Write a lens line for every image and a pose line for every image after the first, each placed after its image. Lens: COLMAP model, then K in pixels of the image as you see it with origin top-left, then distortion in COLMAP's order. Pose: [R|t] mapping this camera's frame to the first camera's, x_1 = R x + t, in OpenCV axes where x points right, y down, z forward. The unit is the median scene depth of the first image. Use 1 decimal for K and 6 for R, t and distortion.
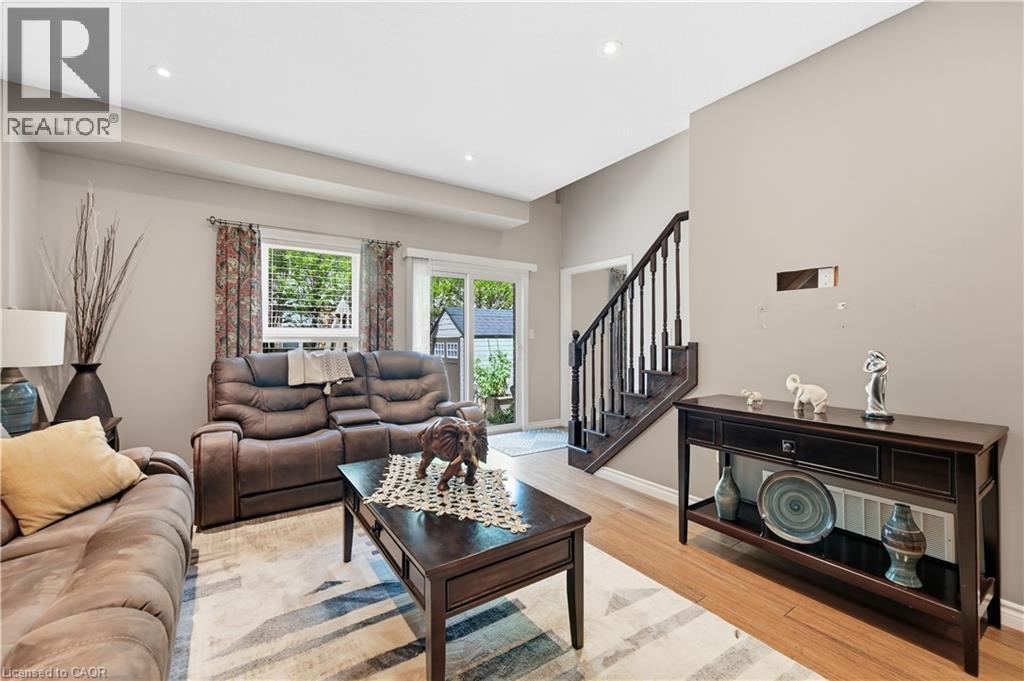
lens RADIAL K [[418.8, 0, 509.3], [0, 418.8, 338.5], [0, 0, 1]] dist [-0.001998, -0.000267]
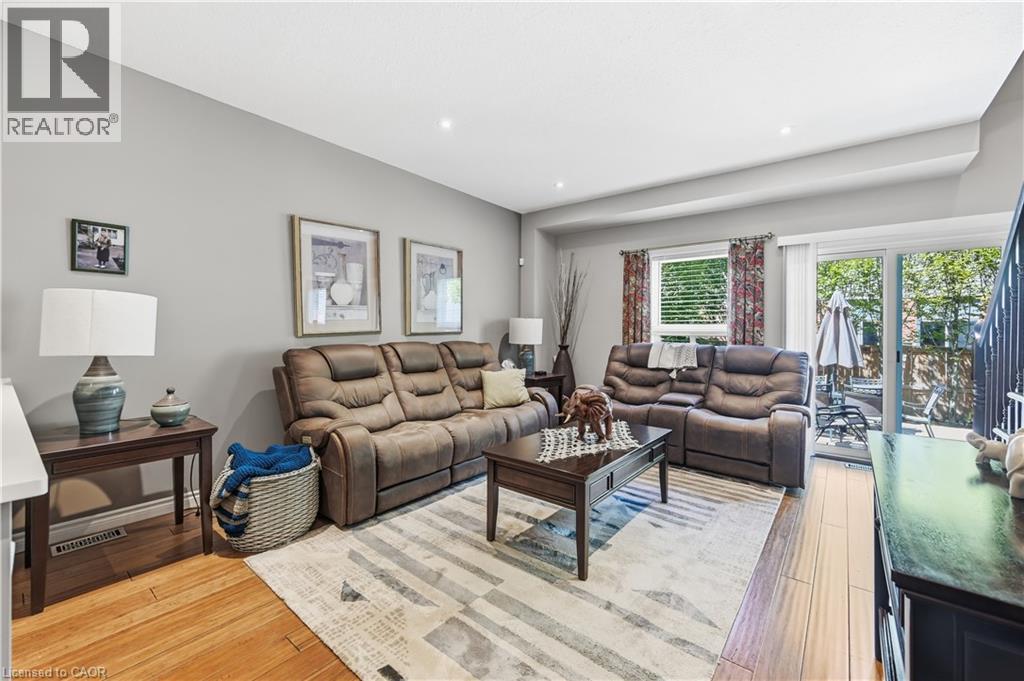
lens RADIAL K [[418.8, 0, 517.9], [0, 418.8, 329.4], [0, 0, 1]] dist [-0.001998, -0.000267]
pose [[0.294825, -0.000831, -0.955551, 0.586124], [-0.009917, 0.999943, -0.003930, -0.000354], [0.955500, 0.010634, 0.294800, 0.199304]]
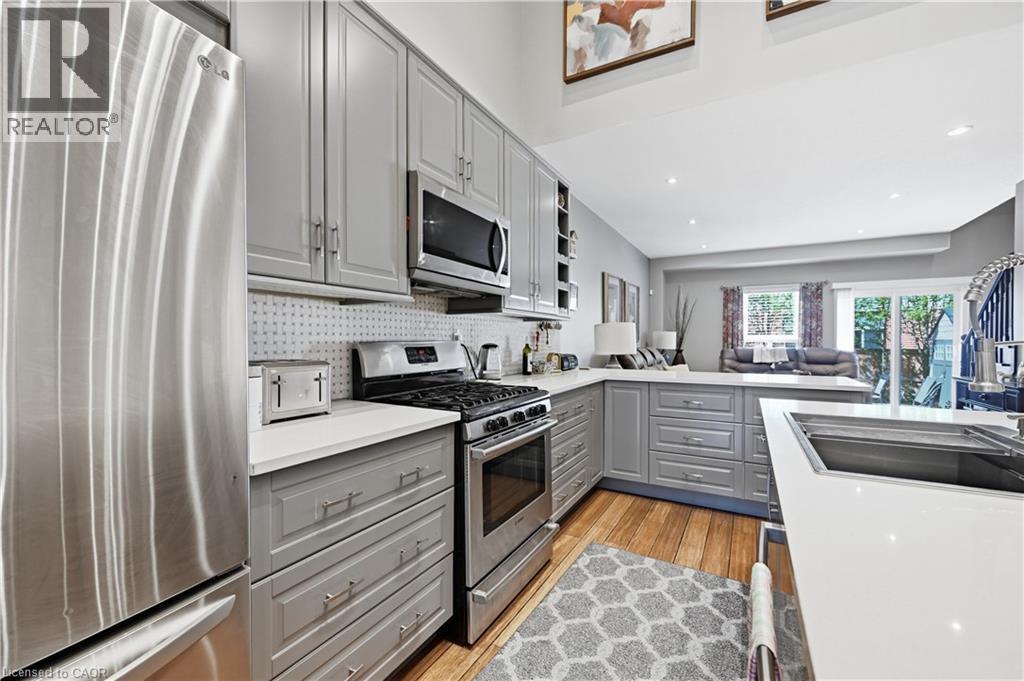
lens RADIAL K [[418.8, 0, 513.1], [0, 418.8, 342.0], [0, 0, 1]] dist [-0.001998, -0.000267]
pose [[0.441594, 0.004694, -0.897203, 0.788059], [-0.000689, 0.999988, 0.004893, -0.002064], [0.897215, -0.001542, 0.441592, -0.966813]]
